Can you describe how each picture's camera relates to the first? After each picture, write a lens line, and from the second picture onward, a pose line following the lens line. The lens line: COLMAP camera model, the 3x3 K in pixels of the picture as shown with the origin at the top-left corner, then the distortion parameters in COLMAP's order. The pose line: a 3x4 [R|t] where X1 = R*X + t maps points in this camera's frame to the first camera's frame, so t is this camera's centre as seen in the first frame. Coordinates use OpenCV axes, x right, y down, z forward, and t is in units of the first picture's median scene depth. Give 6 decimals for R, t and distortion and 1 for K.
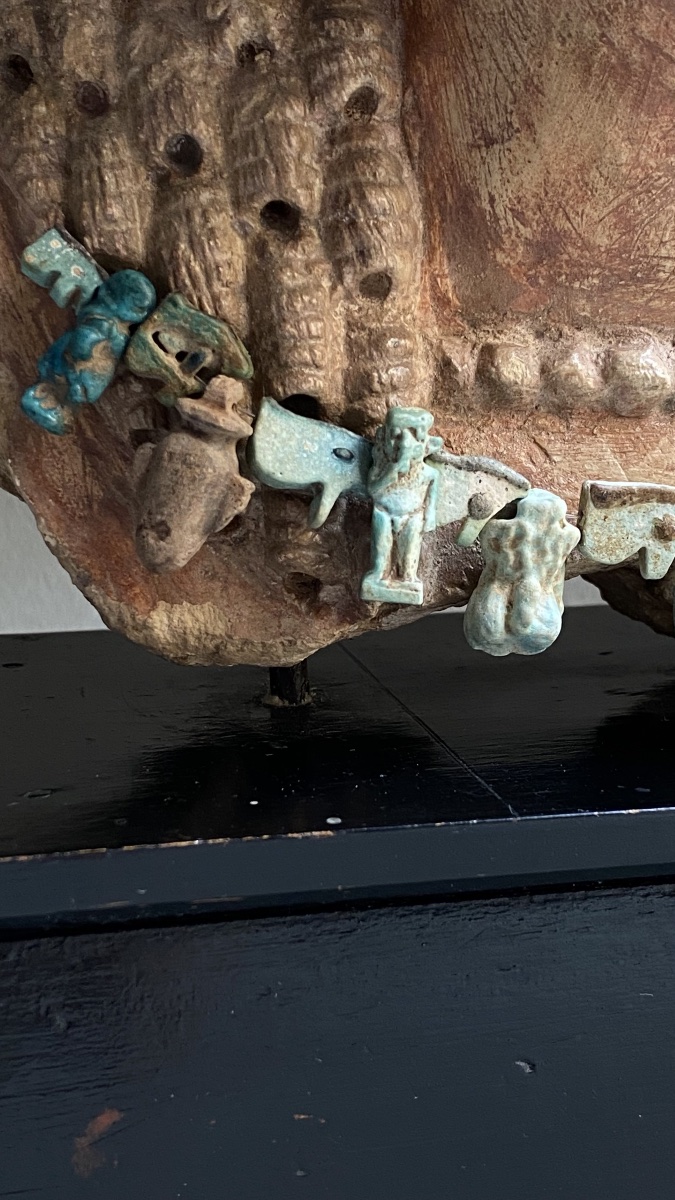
lens RADIAL K [[1822.3, 0, 335.1], [0, 1822.3, 589.1], [0, 0, 1]] dist [0.267374, -1.135528]
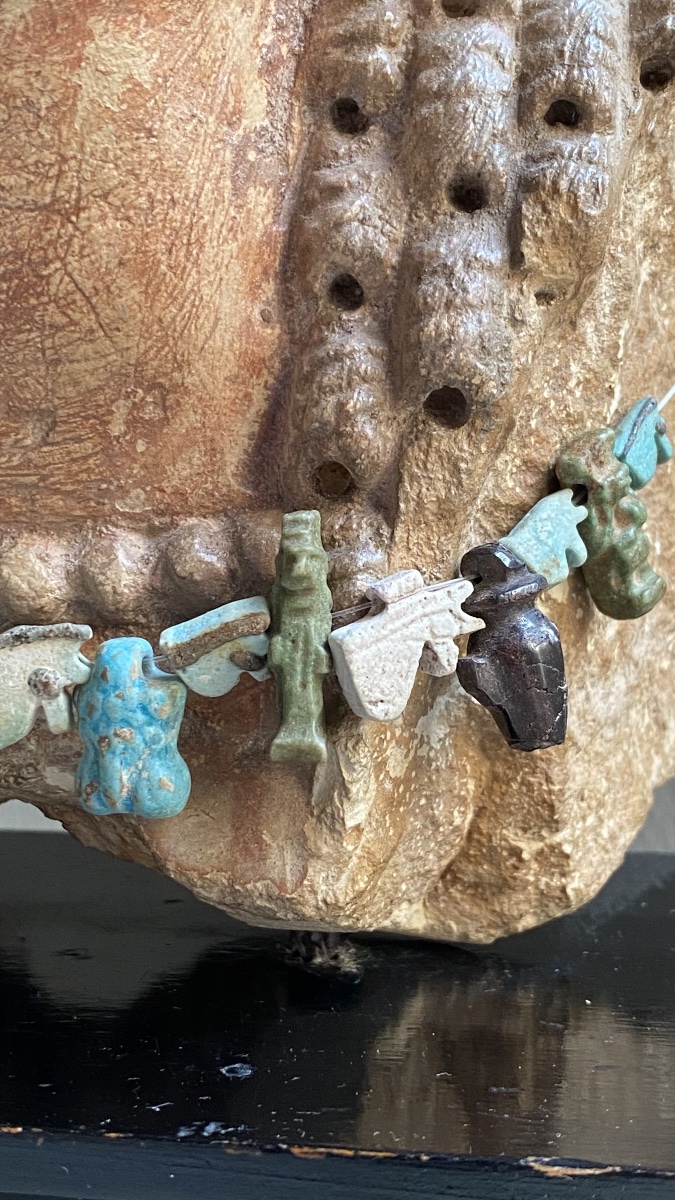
lens RADIAL K [[1830.6, 0, 339.5], [0, 1830.6, 590.1], [0, 0, 1]] dist [0.245007, -1.036050]
pose [[0.930714, 0.041954, -0.363334, 0.660443], [-0.073269, 0.994649, -0.072835, -0.065052], [0.358334, 0.094410, 0.928807, 0.281804]]
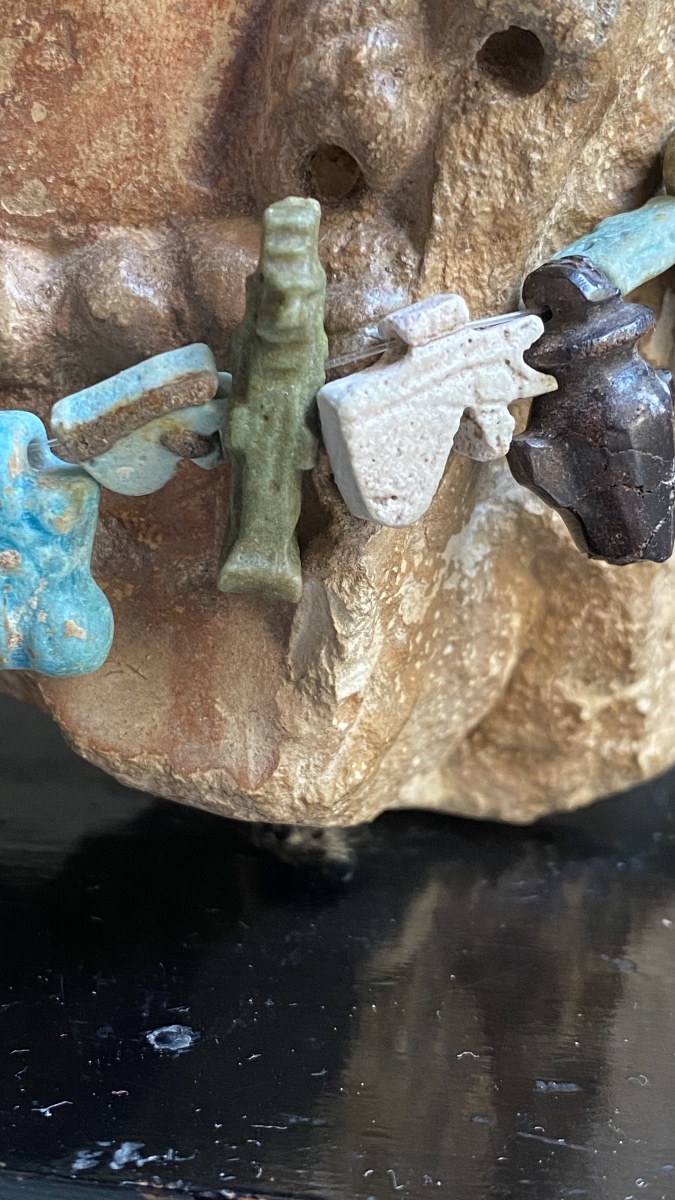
lens RADIAL K [[1833.6, 0, 324.1], [0, 1833.6, 581.9], [0, 0, 1]] dist [0.248648, -1.118359]
pose [[0.925264, 0.125397, -0.357998, 0.560026], [-0.100328, 0.991069, 0.087841, -0.104454], [0.365816, -0.045358, 0.929581, 0.539187]]
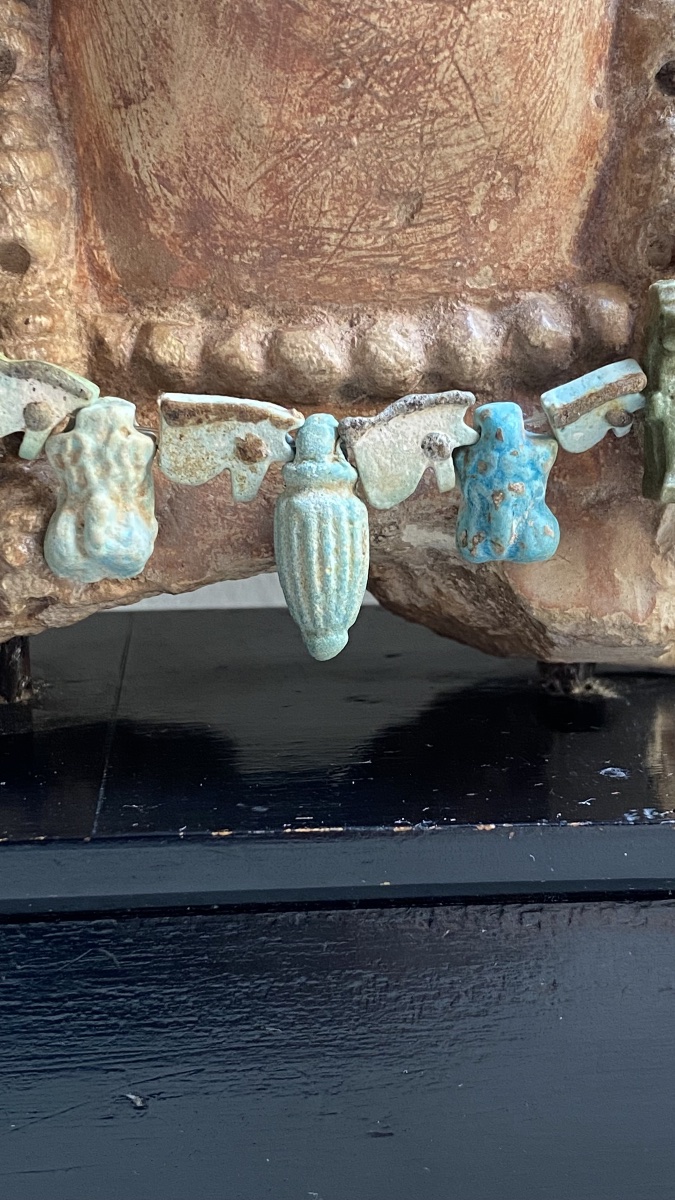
lens RADIAL K [[1827.8, 0, 338.1], [0, 1827.8, 612.7], [0, 0, 1]] dist [0.258375, -1.091927]
pose [[0.987979, 0.025685, -0.152438, 0.331088], [-0.021734, 0.999385, 0.027528, -0.015026], [0.153051, -0.023884, 0.987930, 0.094287]]
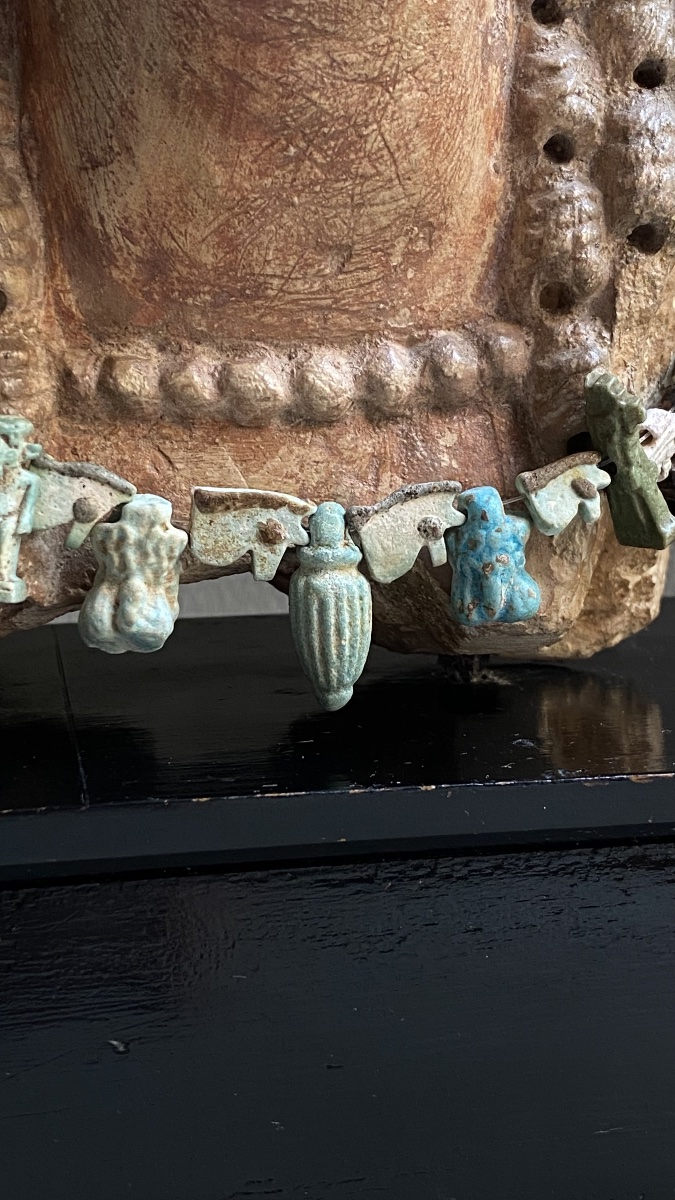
lens RADIAL K [[1822.3, 0, 335.1], [0, 1822.3, 589.1], [0, 0, 1]] dist [0.267374, -1.135528]
pose [[0.999340, 0.001876, -0.036279, 0.255988], [-0.002306, 0.999928, -0.011800, 0.011684], [0.036254, 0.011876, 0.999272, -0.043645]]
